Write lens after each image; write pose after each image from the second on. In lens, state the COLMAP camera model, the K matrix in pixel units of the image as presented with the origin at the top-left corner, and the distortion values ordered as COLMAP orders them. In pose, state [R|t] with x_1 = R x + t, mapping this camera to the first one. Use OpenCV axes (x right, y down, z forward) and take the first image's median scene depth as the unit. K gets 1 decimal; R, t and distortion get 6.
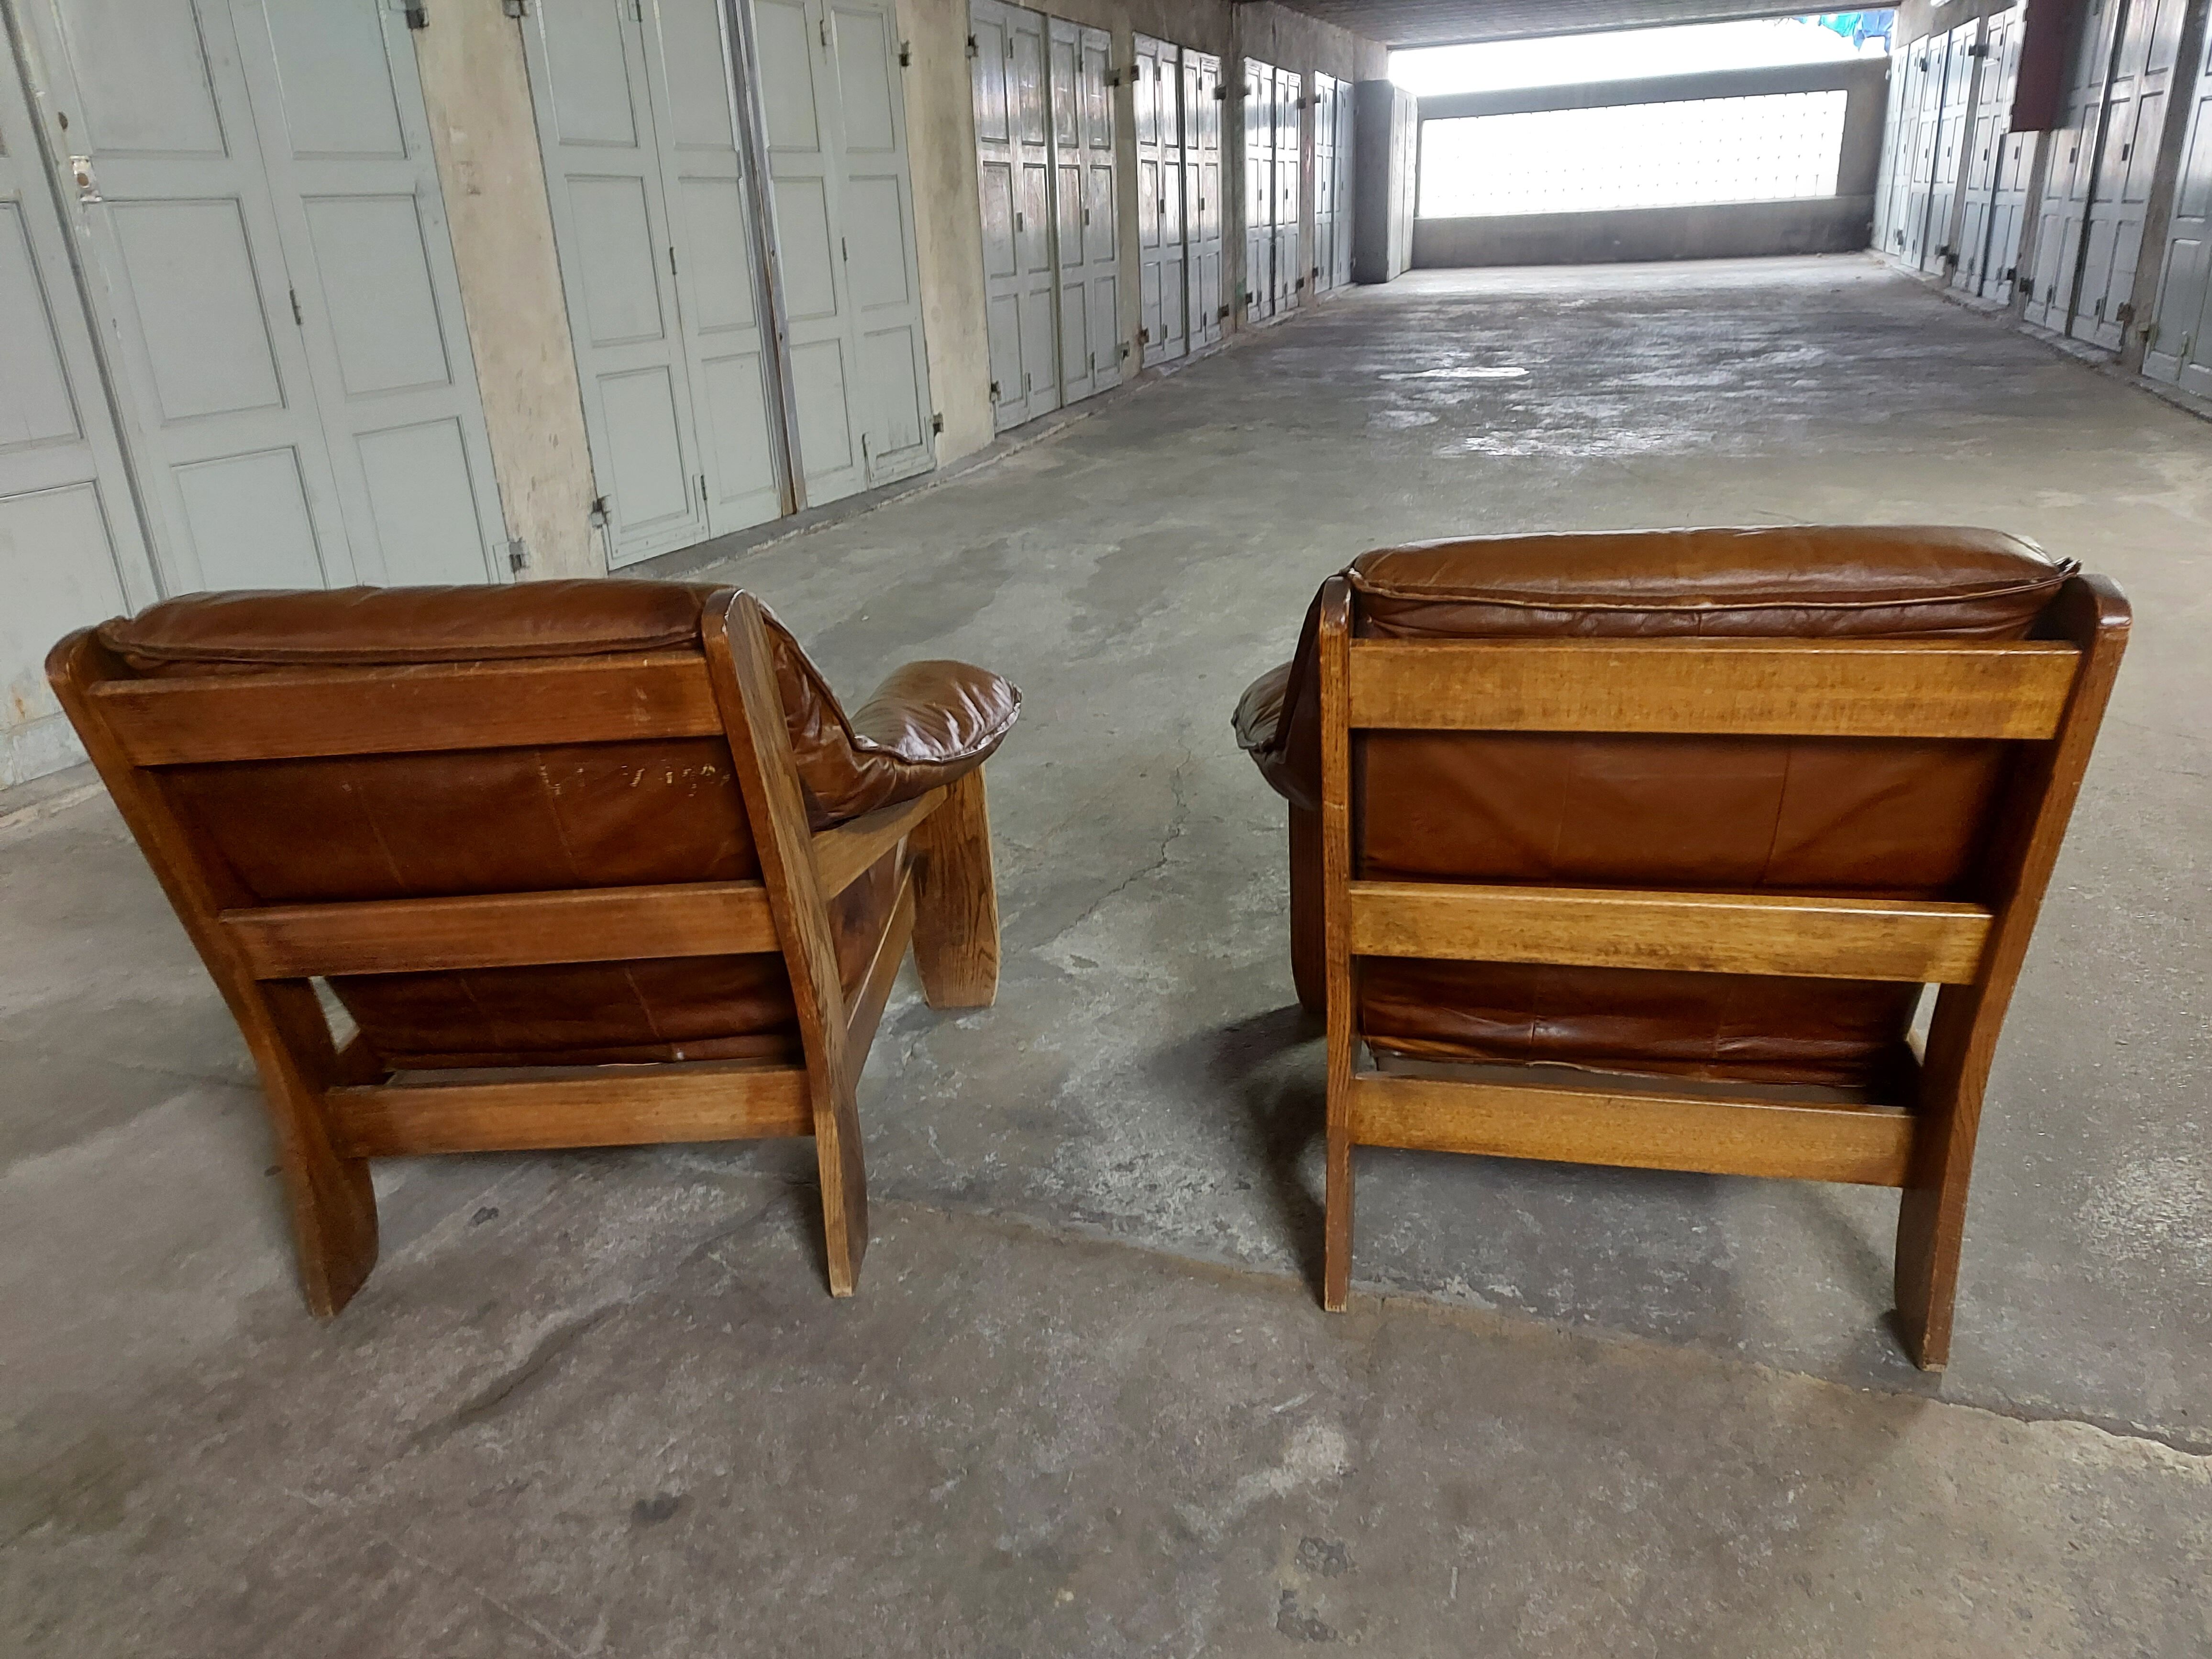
lens RADIAL K [[1589.6, 0, 1110.4], [0, 1589.6, 831.7], [0, 0, 1]] dist [0.095052, -0.101189]
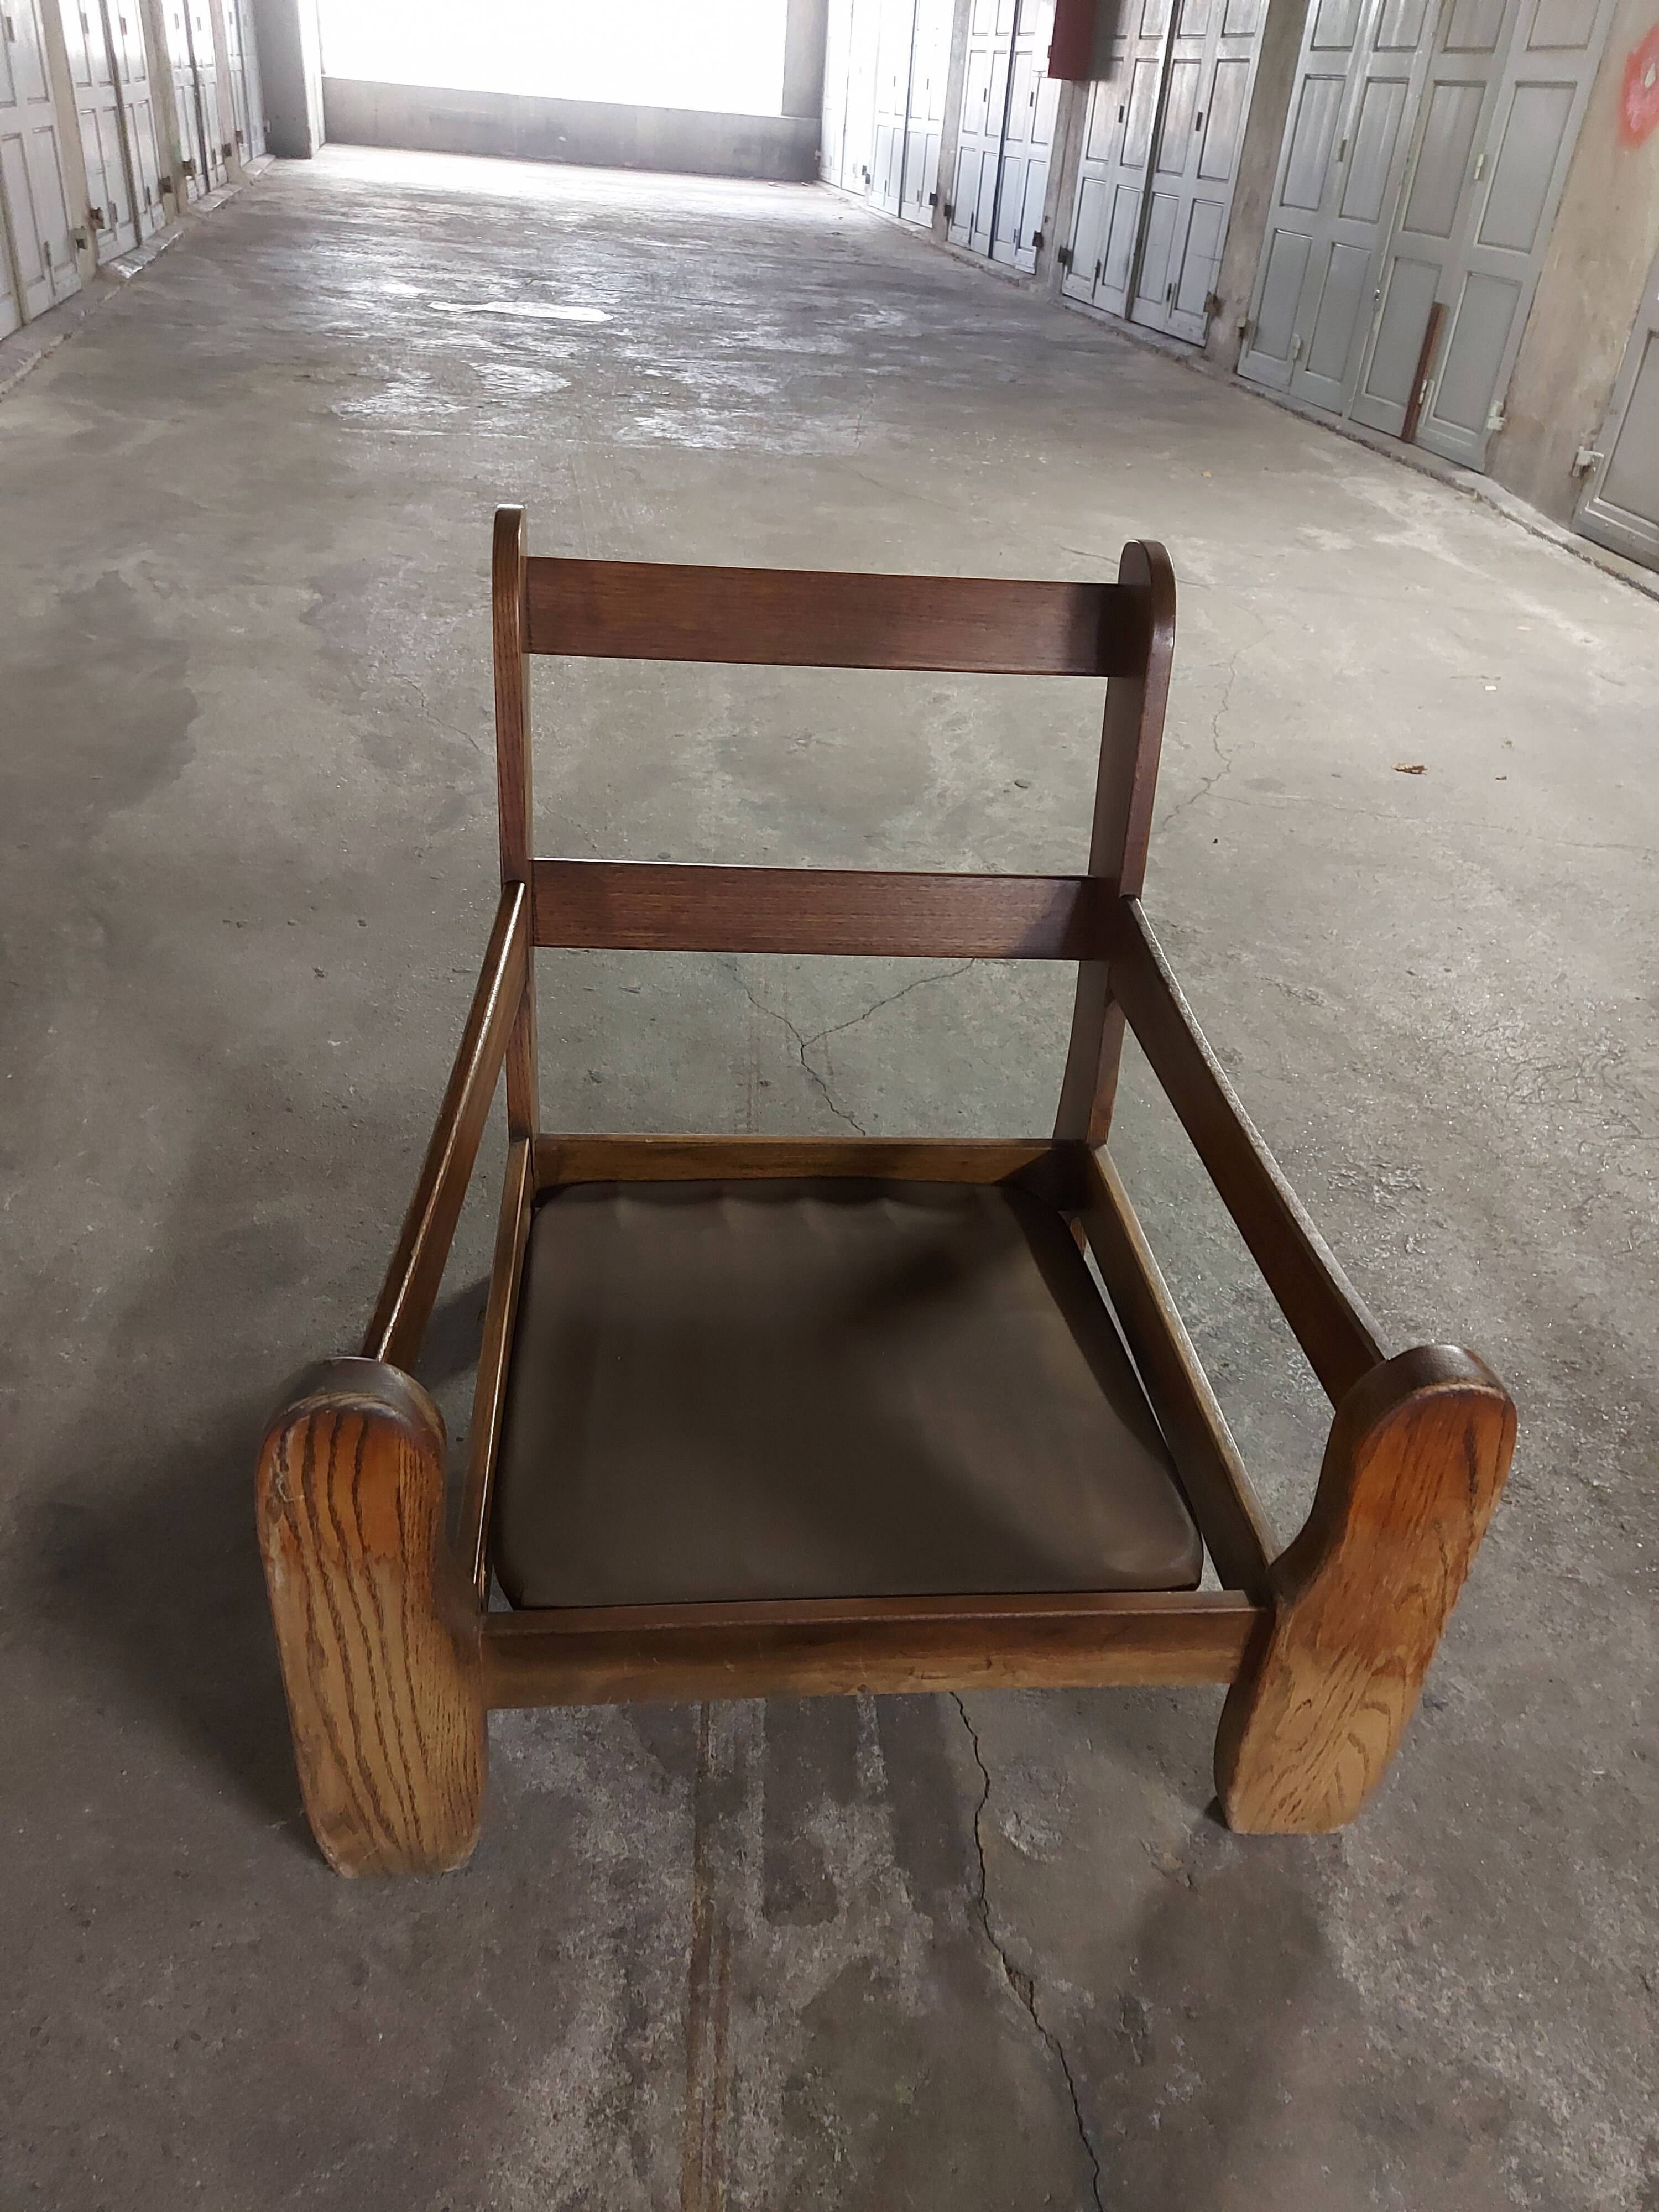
lens RADIAL K [[1584.4, 0, 823.8], [0, 1584.4, 1105.7], [0, 0, 1]] dist [0.078319, -0.073969]
pose [[0.876936, -0.157264, 0.454150, -0.127041], [0.062733, 0.974319, 0.216257, -0.083298], [-0.476496, -0.161154, 0.864281, 0.219841]]
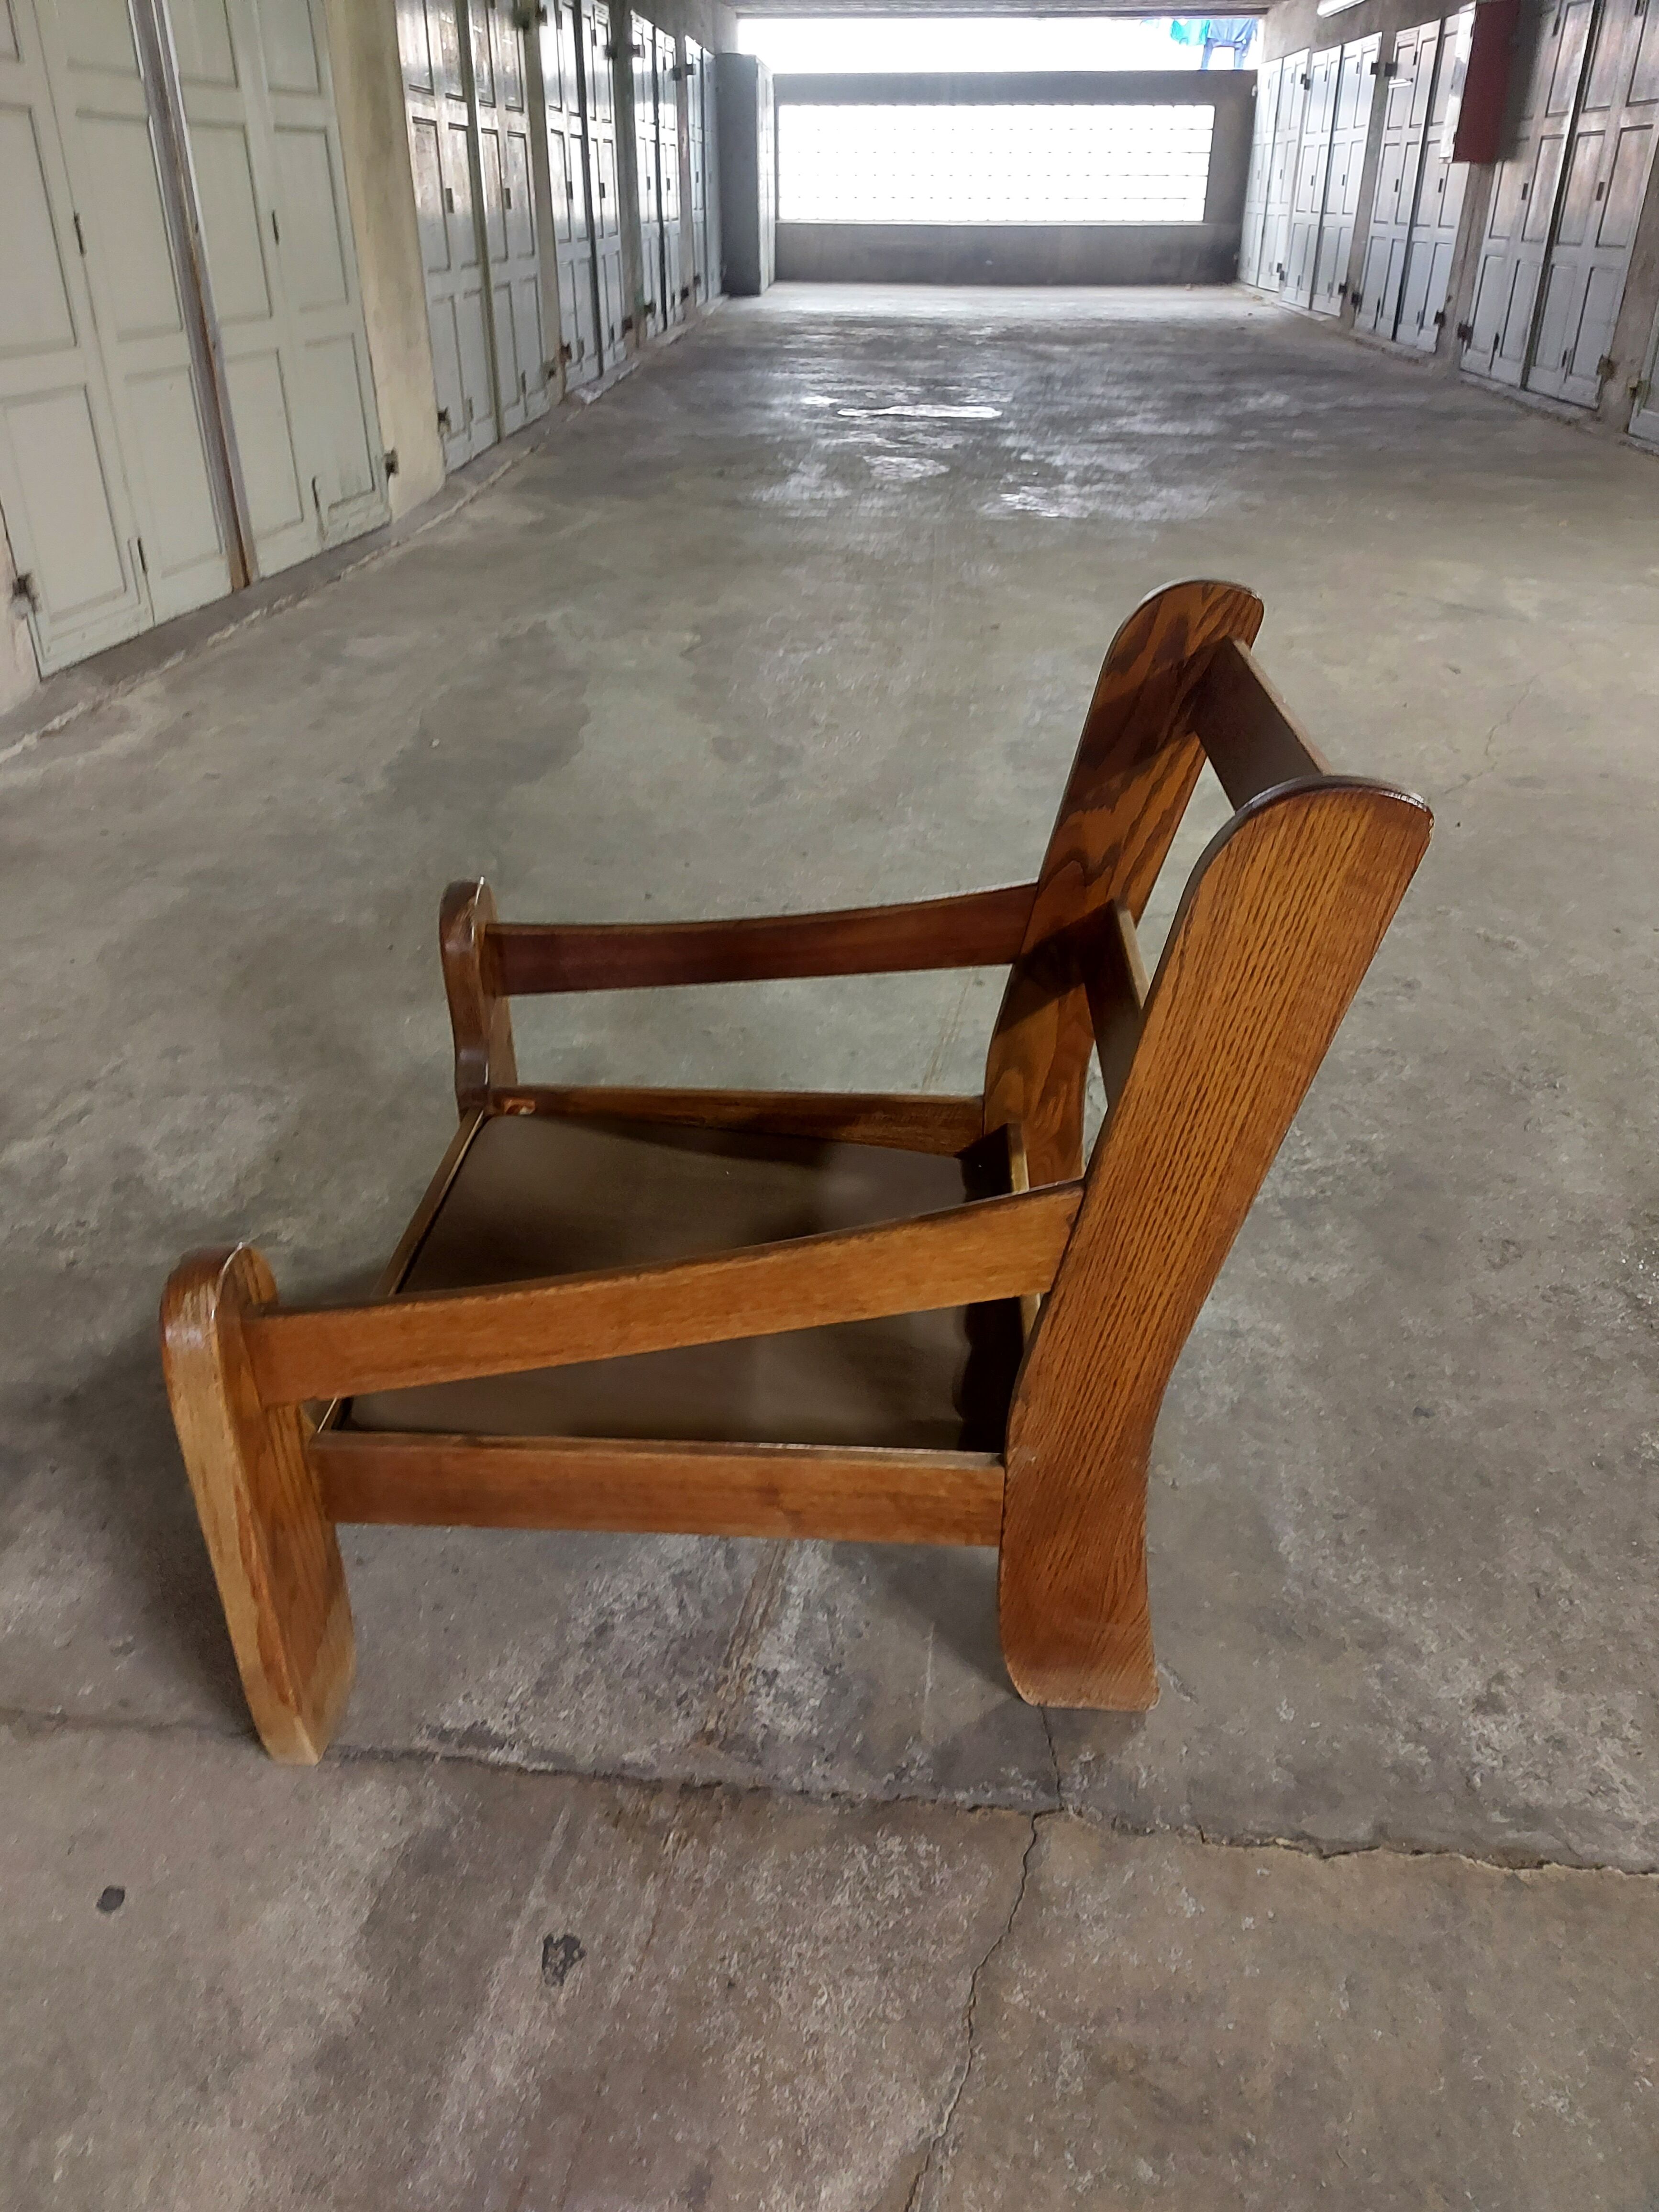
lens RADIAL K [[1594.9, 0, 820.1], [0, 1594.9, 1112.5], [0, 0, 1]] dist [0.081501, -0.080196]
pose [[0.968381, -0.078359, 0.236849, -0.124032], [0.044151, 0.988235, 0.146432, -0.045777], [-0.245537, -0.131345, 0.960448, 0.133638]]
